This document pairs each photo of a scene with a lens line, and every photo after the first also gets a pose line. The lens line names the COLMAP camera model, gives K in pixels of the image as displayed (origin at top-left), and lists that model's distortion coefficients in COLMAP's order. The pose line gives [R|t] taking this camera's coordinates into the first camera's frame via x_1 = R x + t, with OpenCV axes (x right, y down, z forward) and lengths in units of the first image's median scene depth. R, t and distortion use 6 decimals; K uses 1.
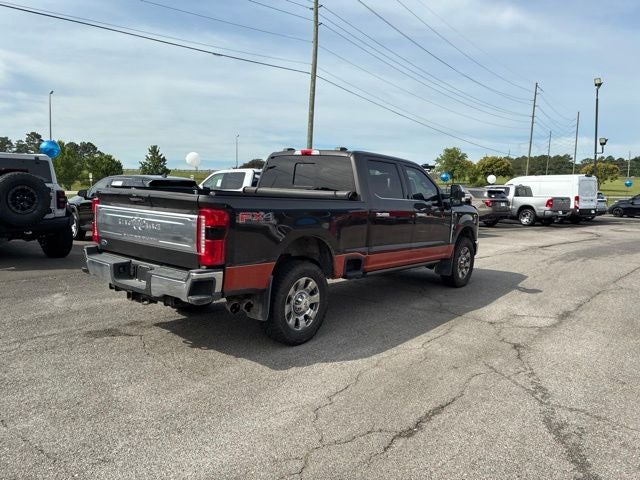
lens RADIAL K [[491.1, 0, 321.7], [0, 491.1, 237.8], [0, 0, 1]] dist [0.021311, -0.004396]
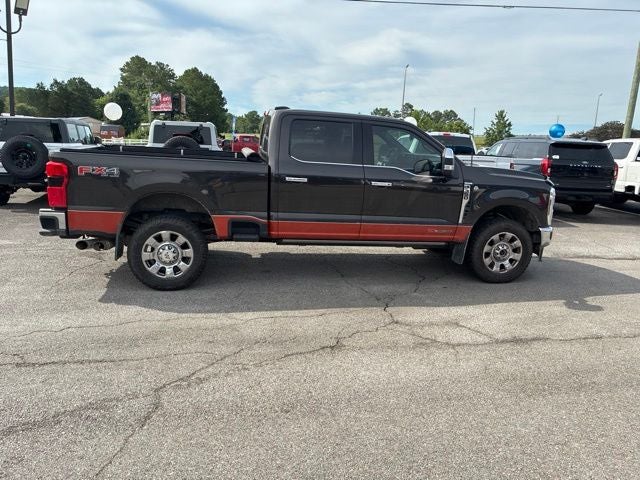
lens RADIAL K [[484.8, 0, 323.4], [0, 484.8, 240.4], [0, 0, 1]] dist [0.017626, -0.006303]
pose [[0.759661, 0.131901, -0.636802, 0.875608], [-0.083736, 0.990903, 0.105355, -0.038564], [0.644906, -0.026711, 0.763795, 0.381660]]
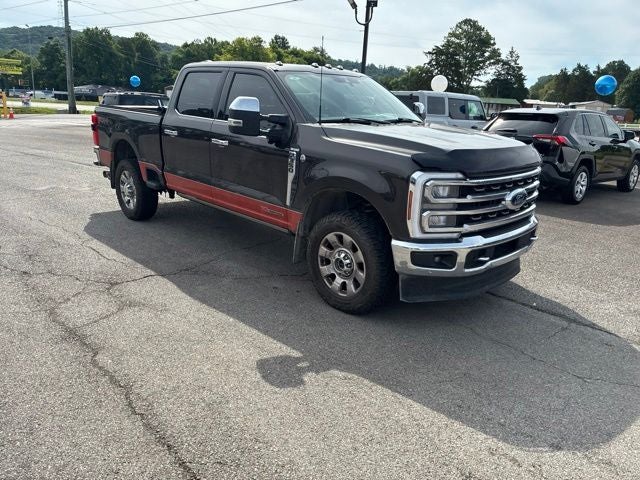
lens RADIAL K [[482.4, 0, 323.8], [0, 482.4, 236.9], [0, 0, 1]] dist [0.067863, -0.088026]
pose [[-0.126763, 0.225584, -0.965941, 1.179076], [-0.143494, 0.959384, 0.242884, -0.140608], [0.981499, 0.169396, -0.089245, 1.609716]]
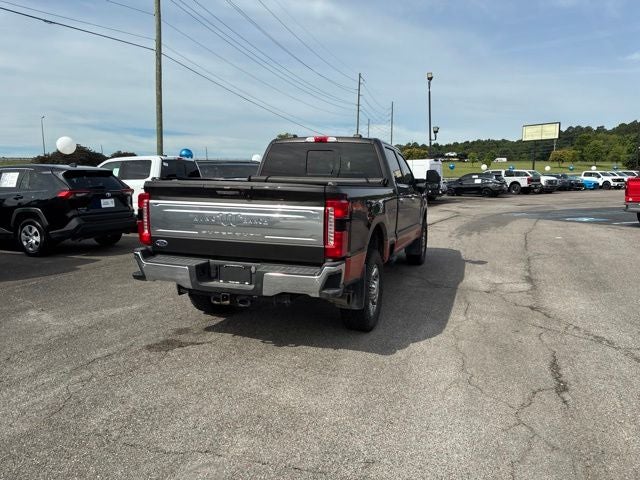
lens RADIAL K [[493.0, 0, 322.4], [0, 493.0, 252.6], [0, 0, 1]] dist [0.020801, -0.007331]
pose [[0.938221, -0.074017, 0.338029, -0.458815], [0.054871, 0.996319, 0.065863, -0.015420], [-0.341659, -0.043246, 0.938828, 0.077044]]
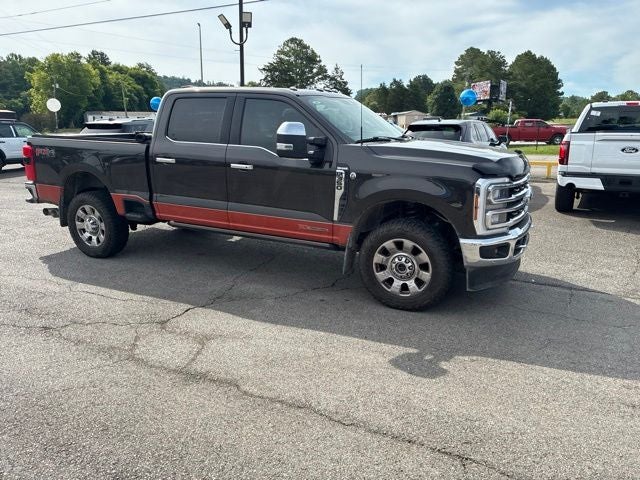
lens RADIAL K [[484.3, 0, 324.4], [0, 484.3, 233.7], [0, 0, 1]] dist [0.044462, -0.048251]
pose [[0.200931, 0.187280, -0.961537, 1.223380], [-0.092760, 0.980782, 0.171645, -0.109036], [0.975204, 0.054703, 0.214441, 1.262652]]
